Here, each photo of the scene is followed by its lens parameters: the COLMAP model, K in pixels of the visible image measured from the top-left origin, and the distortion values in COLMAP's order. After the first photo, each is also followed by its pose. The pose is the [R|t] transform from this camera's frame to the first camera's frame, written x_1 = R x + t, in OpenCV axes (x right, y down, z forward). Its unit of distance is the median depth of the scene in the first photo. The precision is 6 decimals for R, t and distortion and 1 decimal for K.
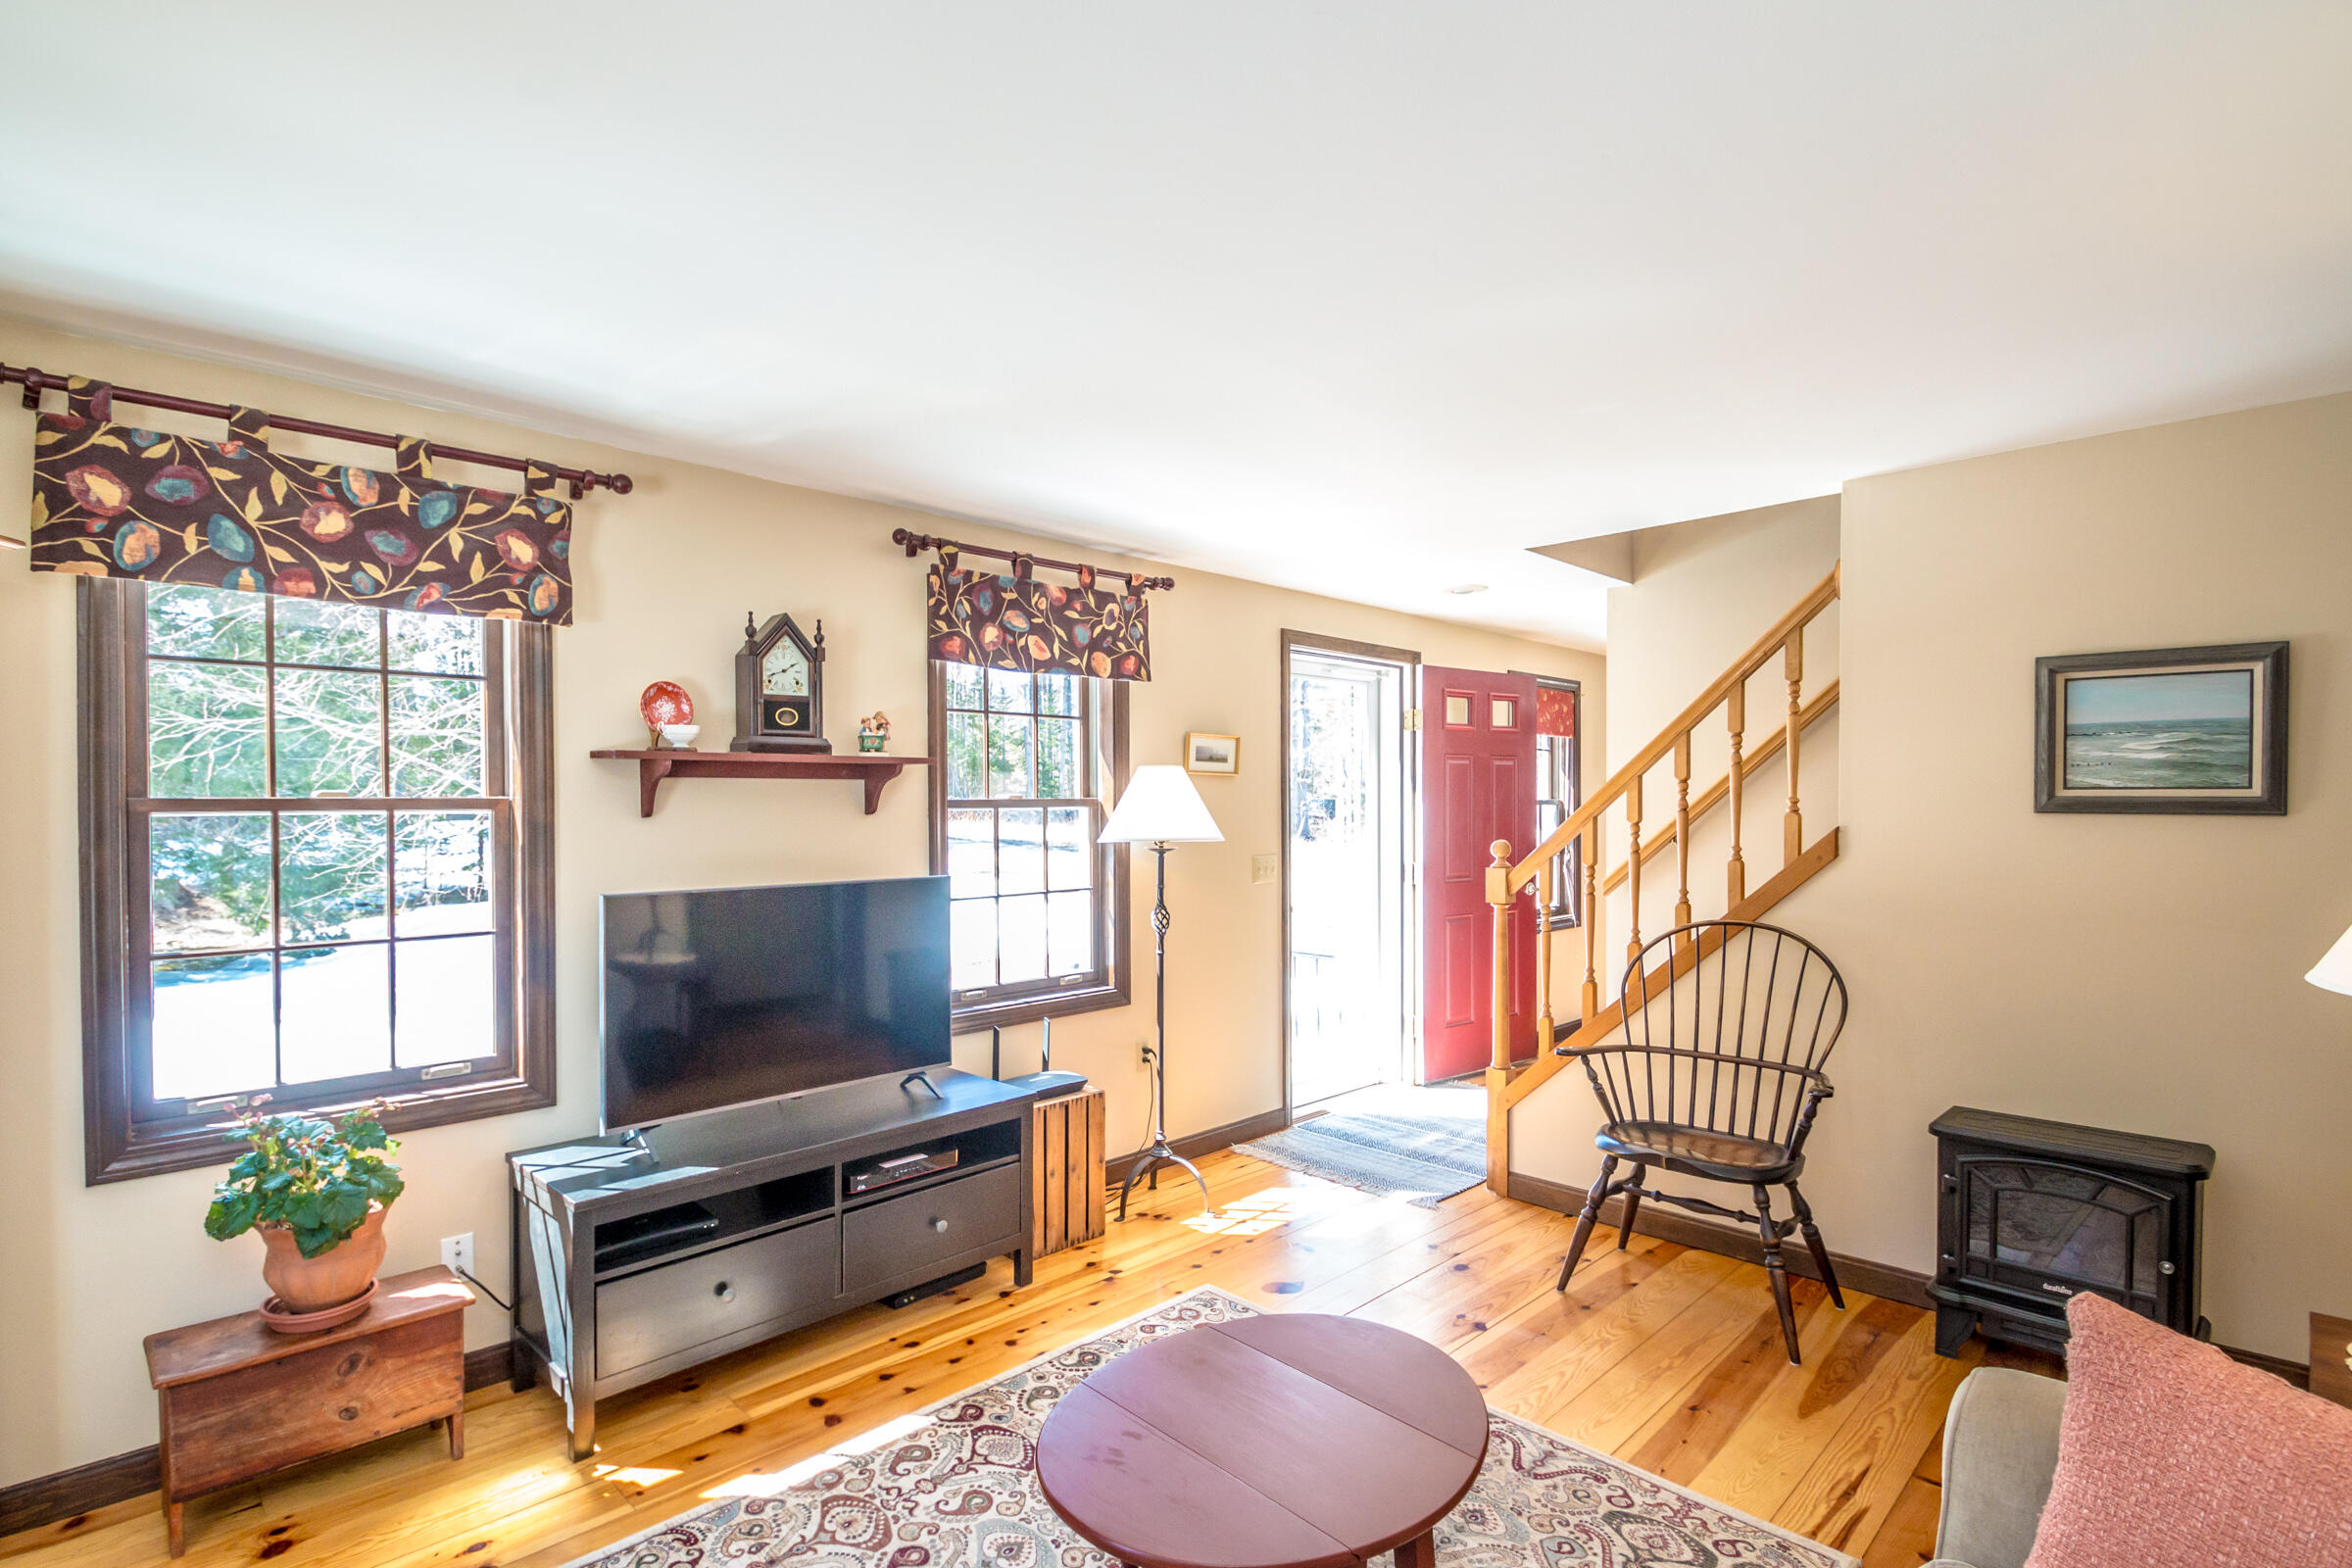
lens RADIAL K [[1141.8, 0, 1170.4], [0, 1141.8, 810.7], [0, 0, 1]] dist [0.000010, -0.014965]
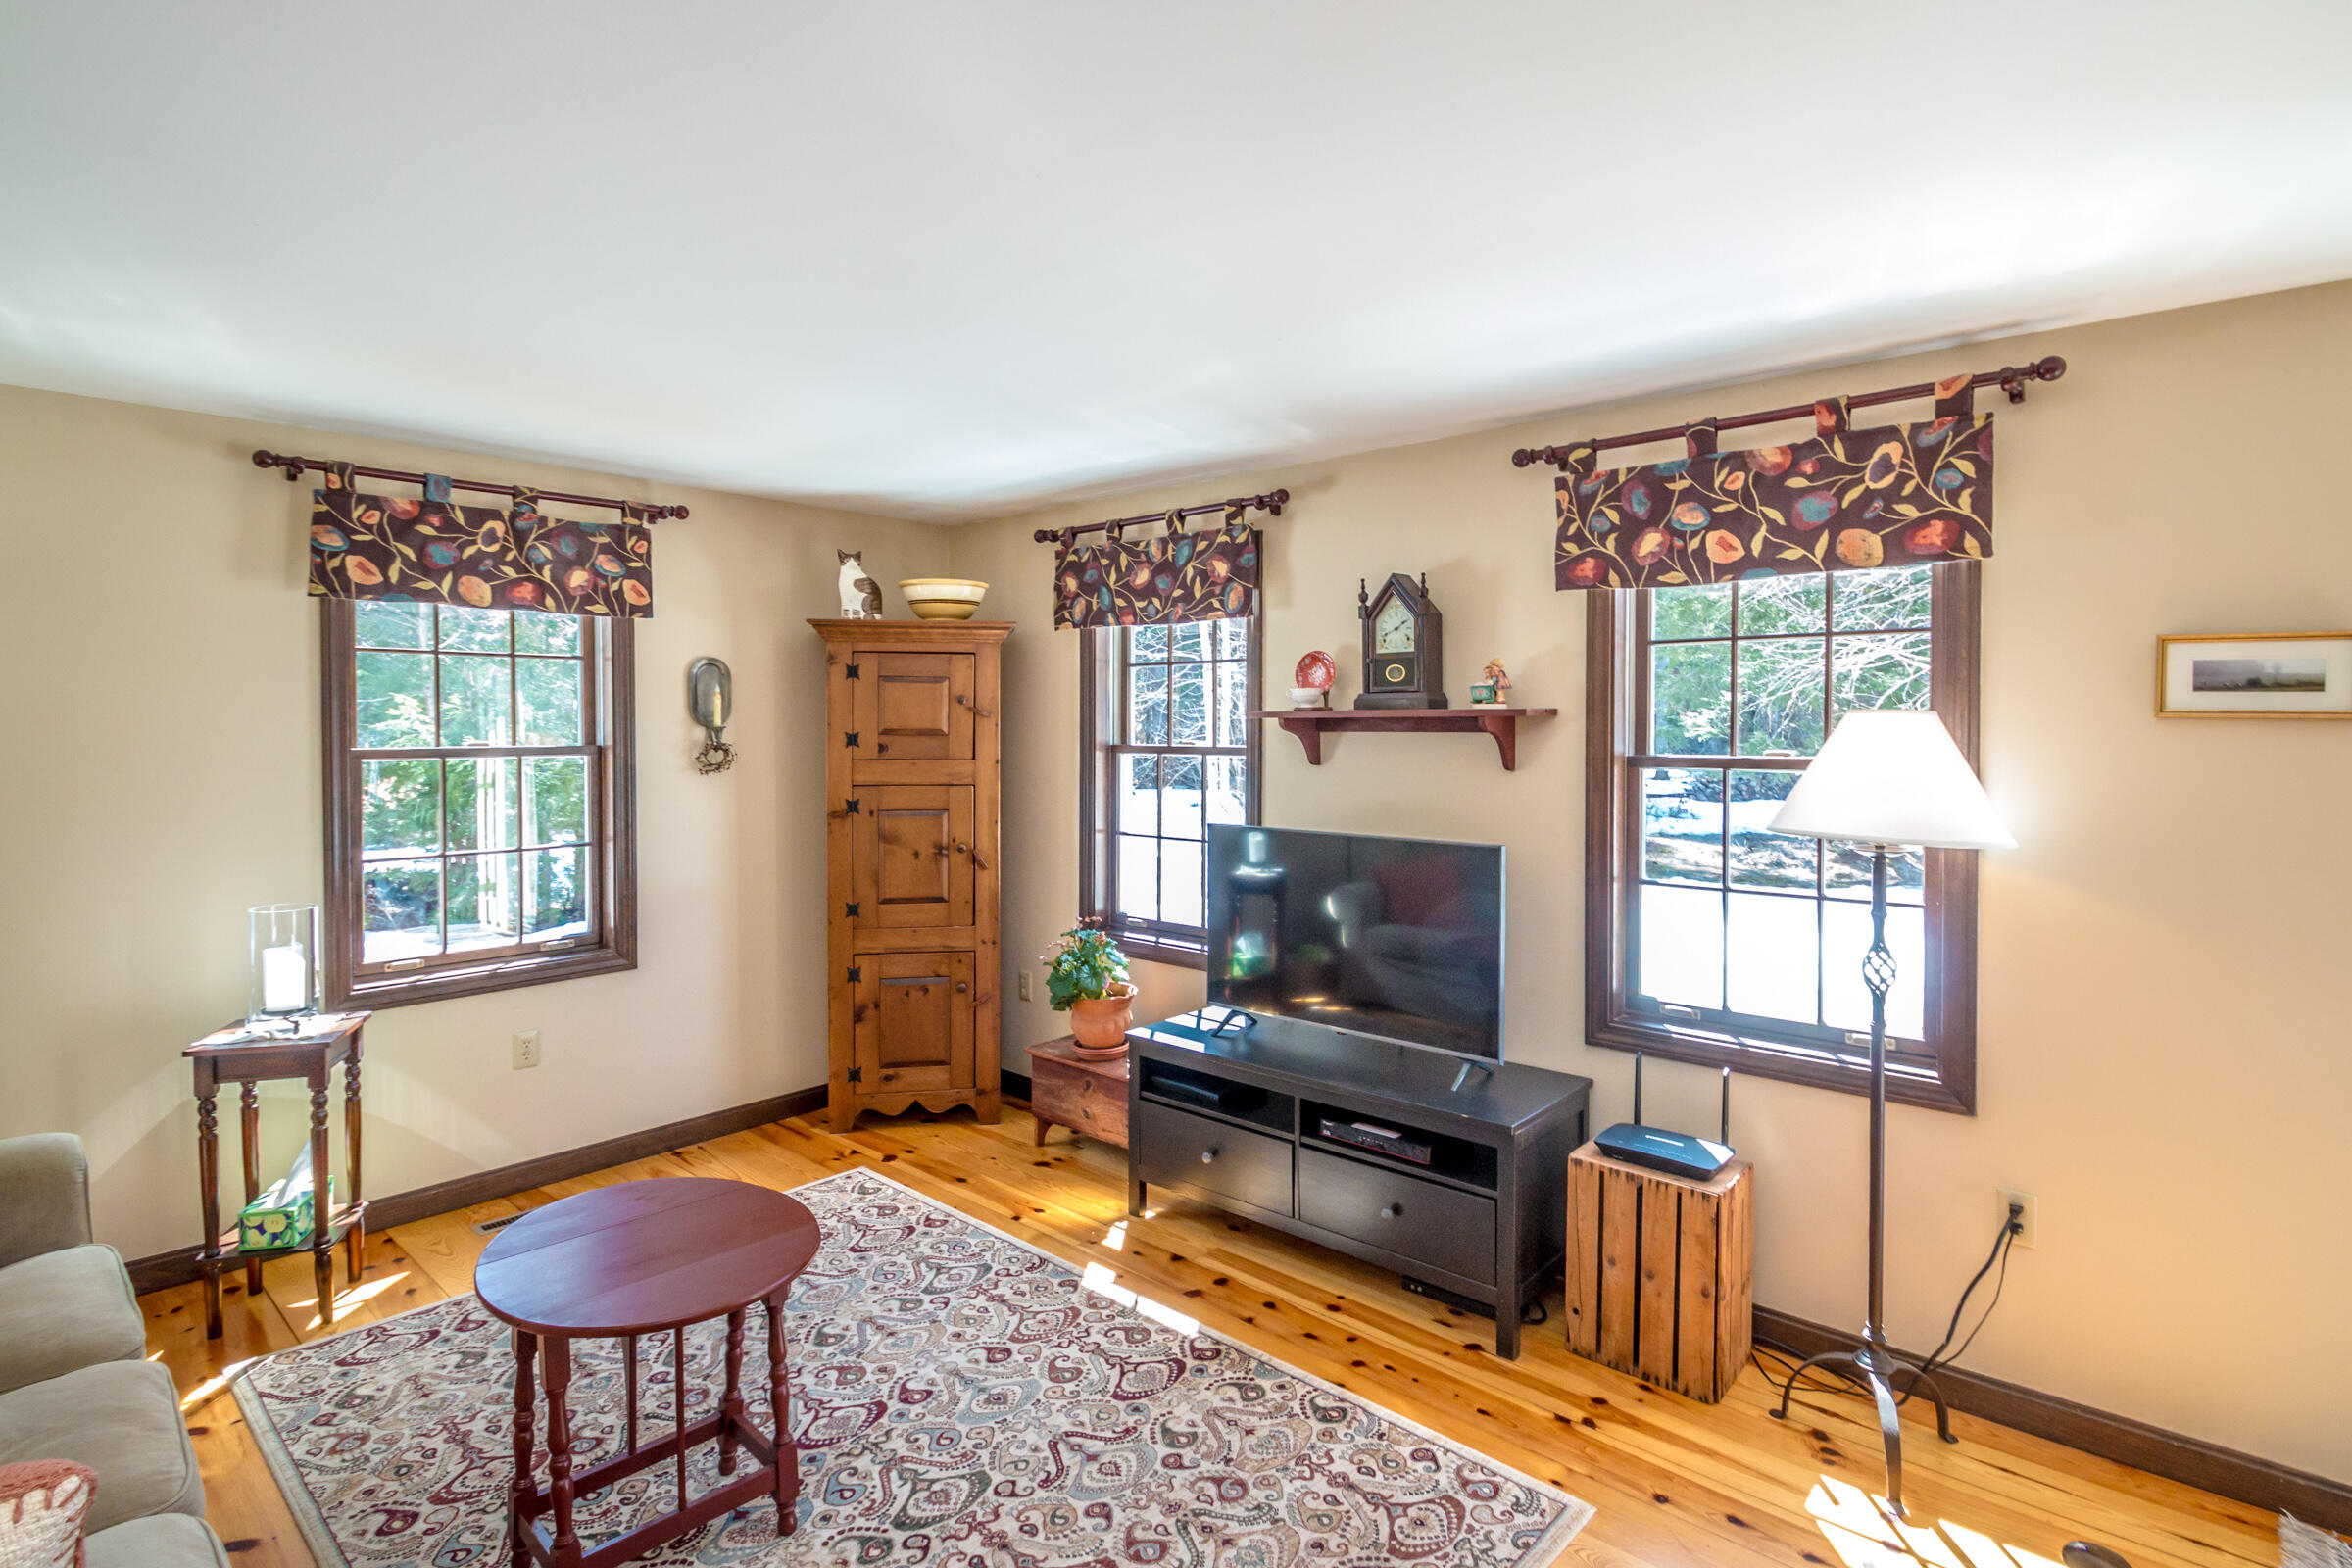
lens RADIAL K [[1165.5, 0, 1175.3], [0, 1165.5, 736.4], [0, 0, 1]] dist [0.001366, -0.013717]
pose [[0.037347, 0.016181, -0.999171, 0.733913], [-0.007786, 0.999843, 0.015901, -0.041482], [0.999272, 0.007186, 0.037467, 0.781283]]
